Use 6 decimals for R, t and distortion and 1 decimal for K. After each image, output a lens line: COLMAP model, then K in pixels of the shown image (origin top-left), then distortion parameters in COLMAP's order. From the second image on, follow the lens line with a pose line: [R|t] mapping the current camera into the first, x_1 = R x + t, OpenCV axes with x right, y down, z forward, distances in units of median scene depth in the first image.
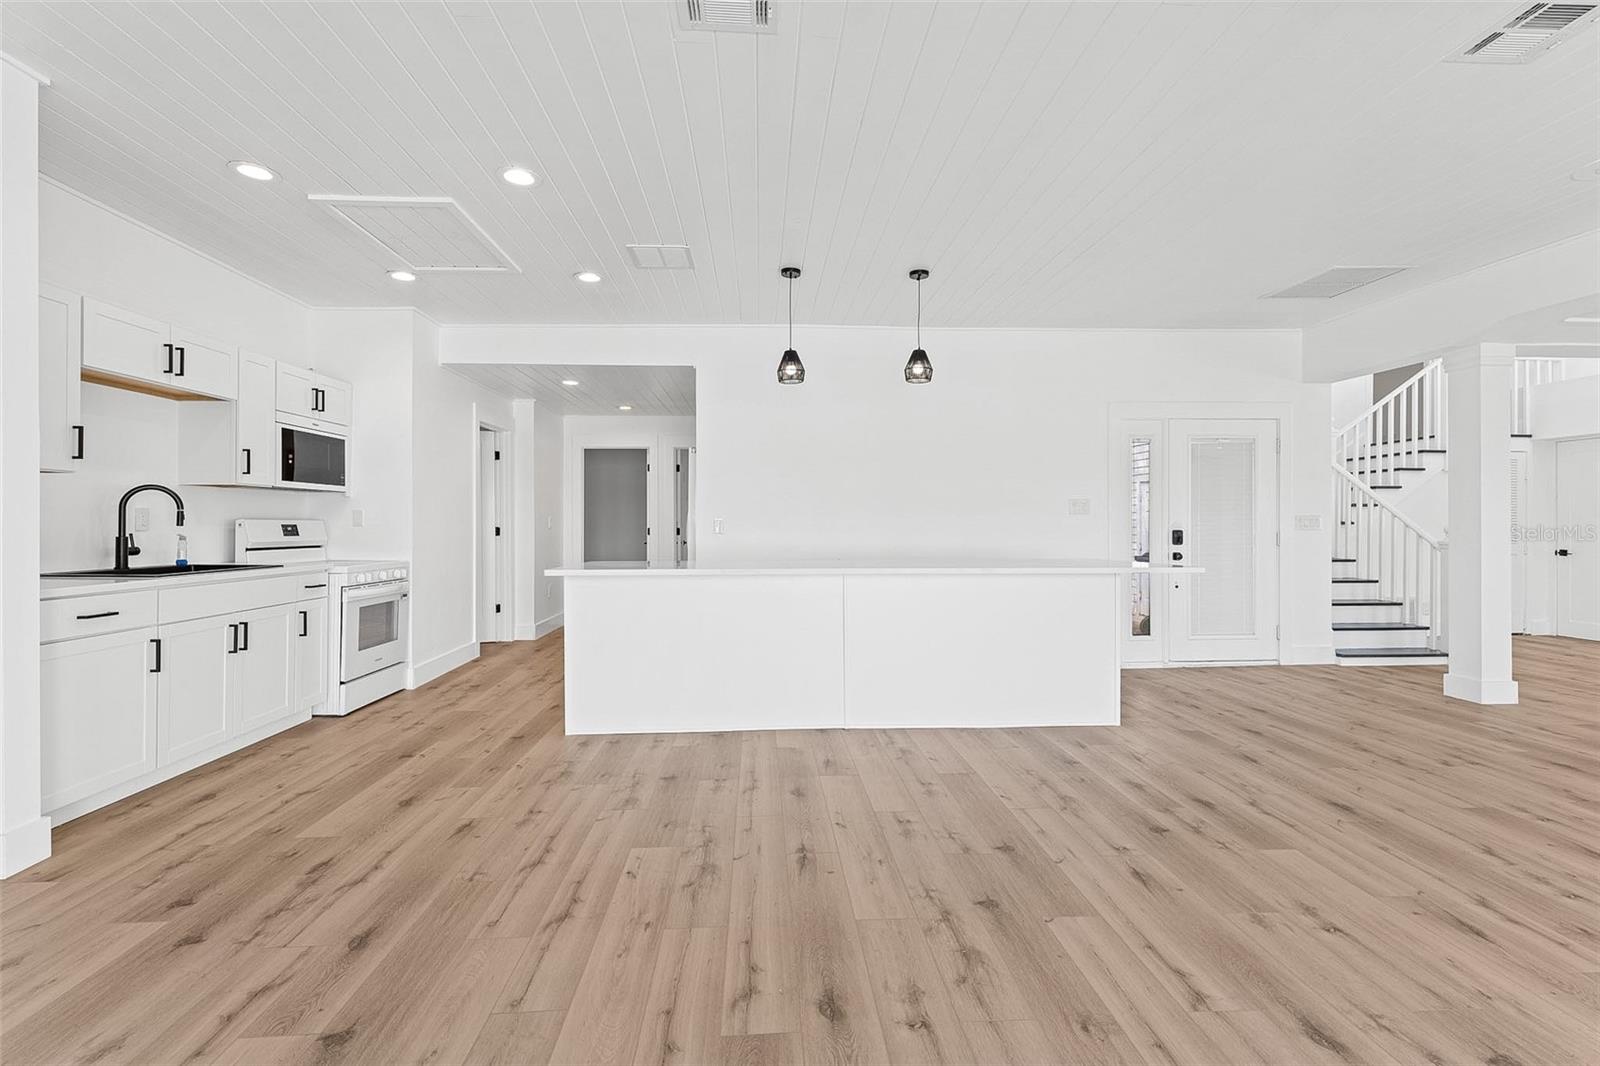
lens RADIAL K [[728.4, 0, 799.9], [0, 728.4, 524.4], [0, 0, 1]] dist [-0.002513, 0.000029]
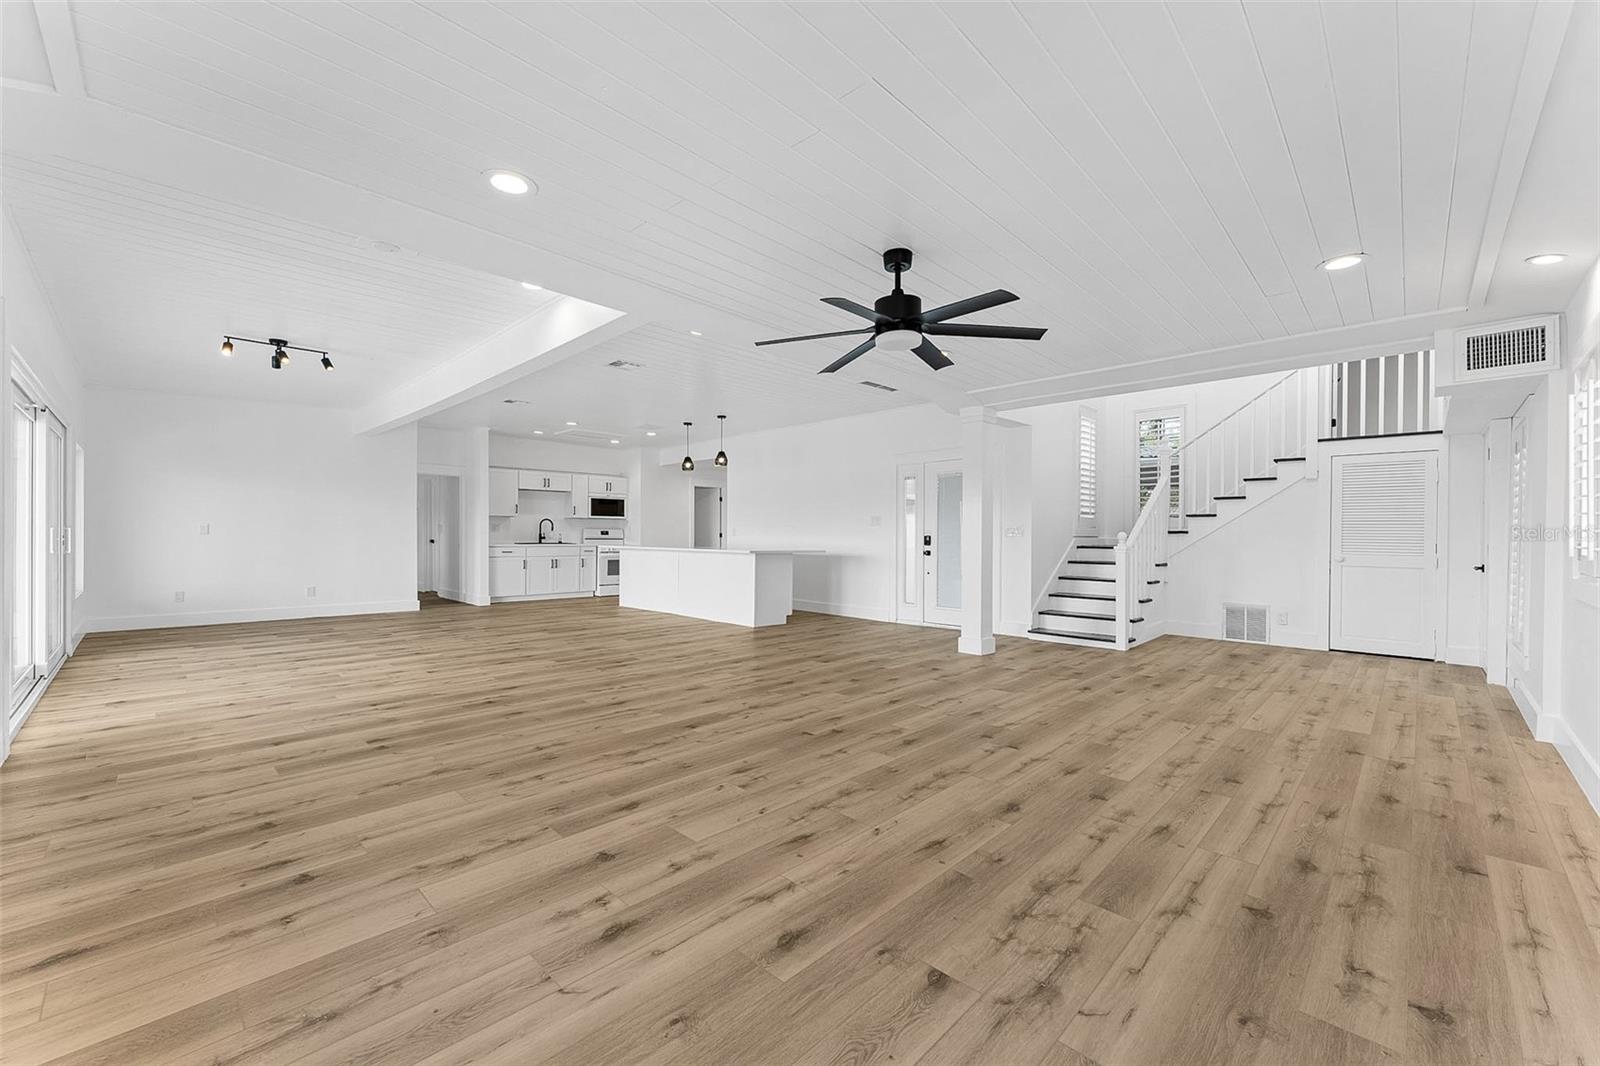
lens RADIAL K [[633.8, 0, 795.3], [0, 633.8, 534.2], [0, 0, 1]] dist [-0.004166, -0.000662]
pose [[0.672575, 0.004470, -0.740016, 2.141833], [-0.006824, 0.999977, -0.000162, 0.010887], [0.739998, 0.005159, 0.672590, -0.148475]]
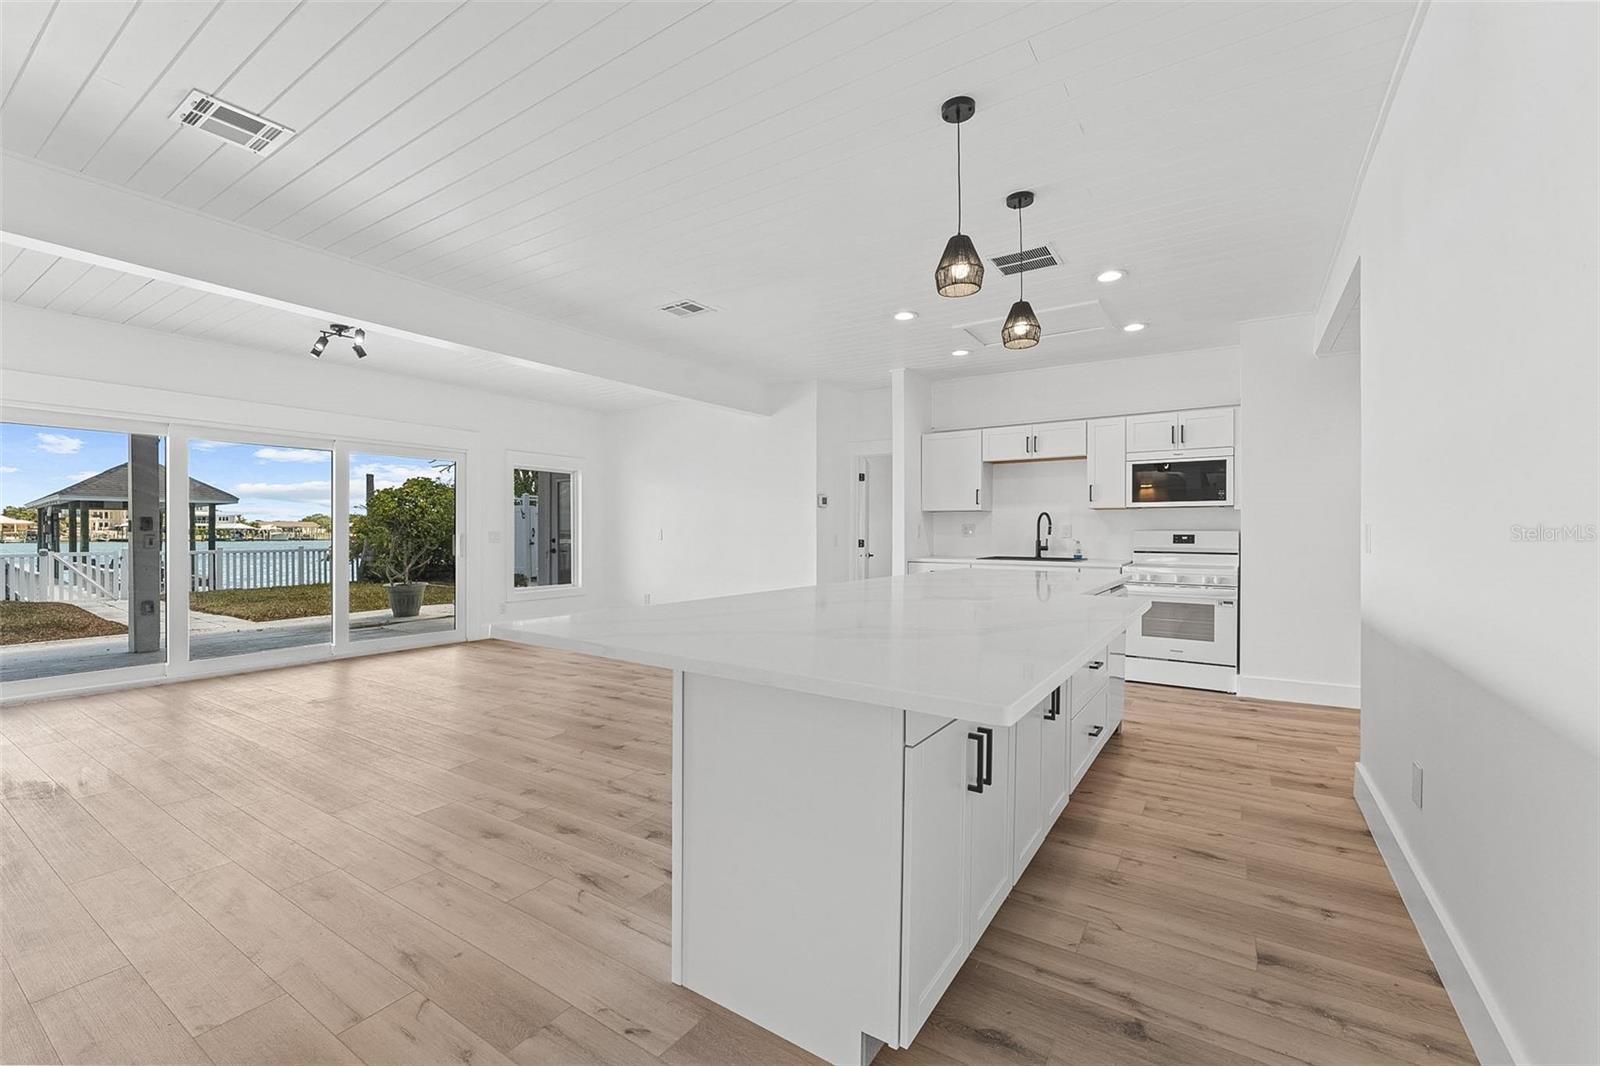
lens RADIAL K [[663.7, 0, 802.0], [0, 663.7, 541.5], [0, 0, 1]] dist [-0.014477, -0.000033]
pose [[-0.586149, 0.008366, -0.810160, 0.826505], [-0.002069, 0.999928, 0.011823, 0.000267], [0.810200, 0.008606, -0.586090, 1.492284]]
